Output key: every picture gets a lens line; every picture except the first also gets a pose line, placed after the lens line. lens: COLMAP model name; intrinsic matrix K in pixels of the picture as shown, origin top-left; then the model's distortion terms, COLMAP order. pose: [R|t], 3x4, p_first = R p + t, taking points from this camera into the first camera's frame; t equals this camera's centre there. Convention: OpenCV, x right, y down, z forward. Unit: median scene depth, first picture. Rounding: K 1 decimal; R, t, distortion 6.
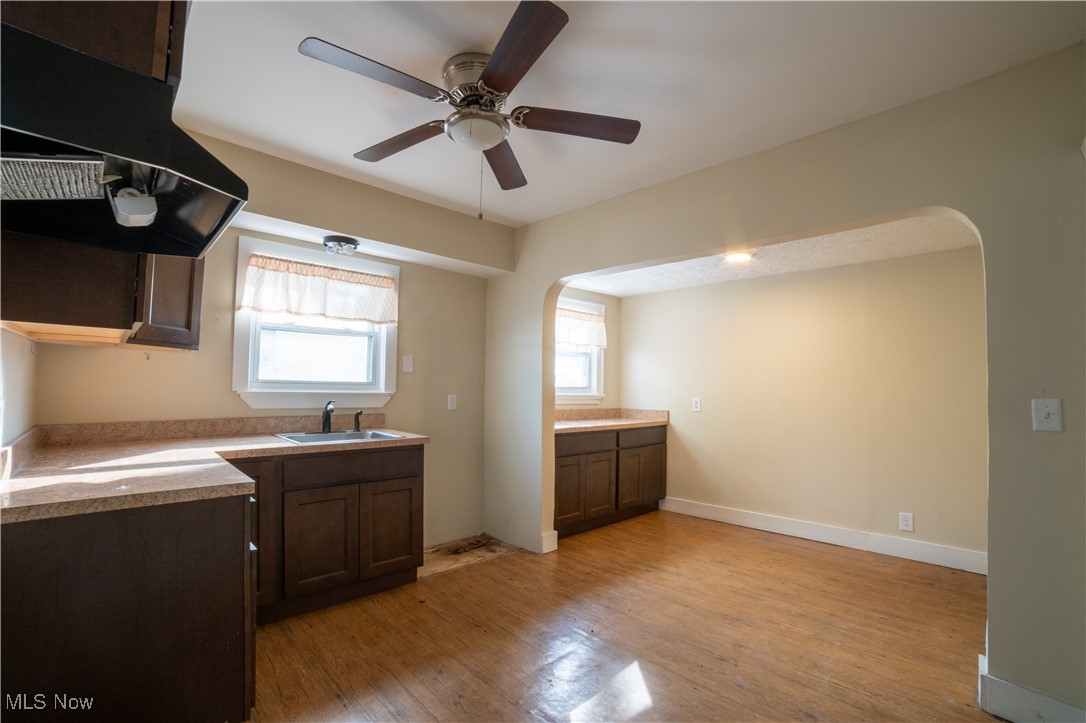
lens RADIAL K [[485.8, 0, 543.0], [0, 485.8, 361.5], [0, 0, 1]] dist [-0.074616, 0.000112]
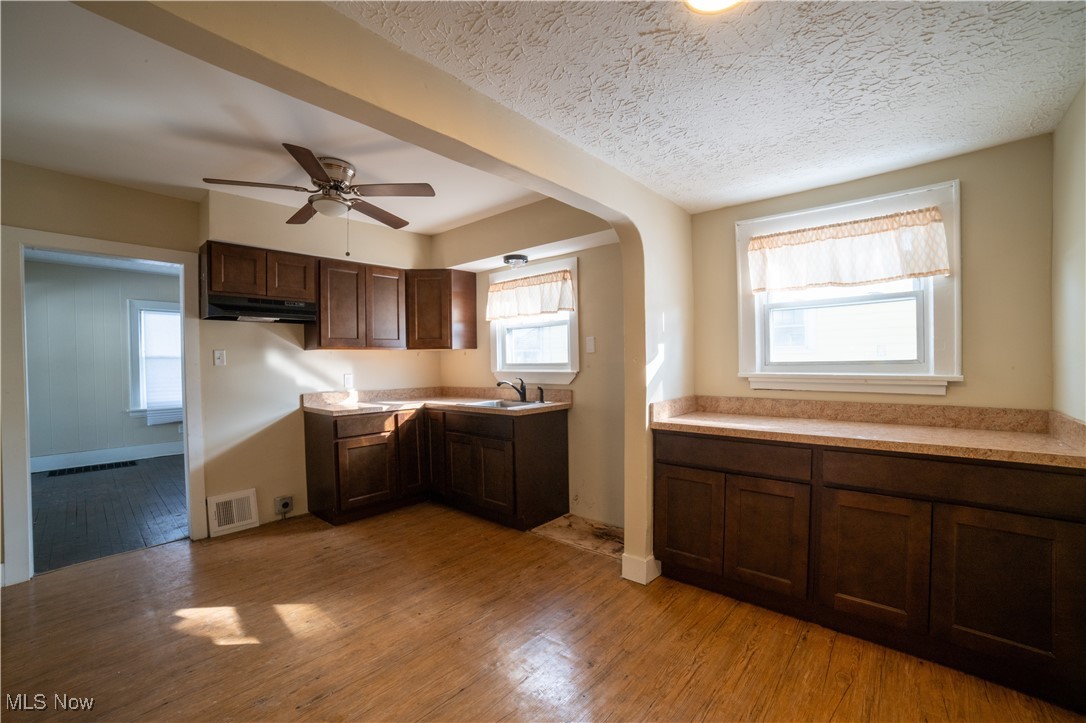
lens RADIAL K [[458.6, 0, 543.0], [0, 458.6, 361.5], [0, 0, 1]] dist [-0.067399, 0.000072]
pose [[0.052671, -0.015404, -0.998493, 0.741667], [0.069344, 0.997524, -0.011731, 0.048813], [0.996201, -0.068622, 0.053609, 0.865974]]
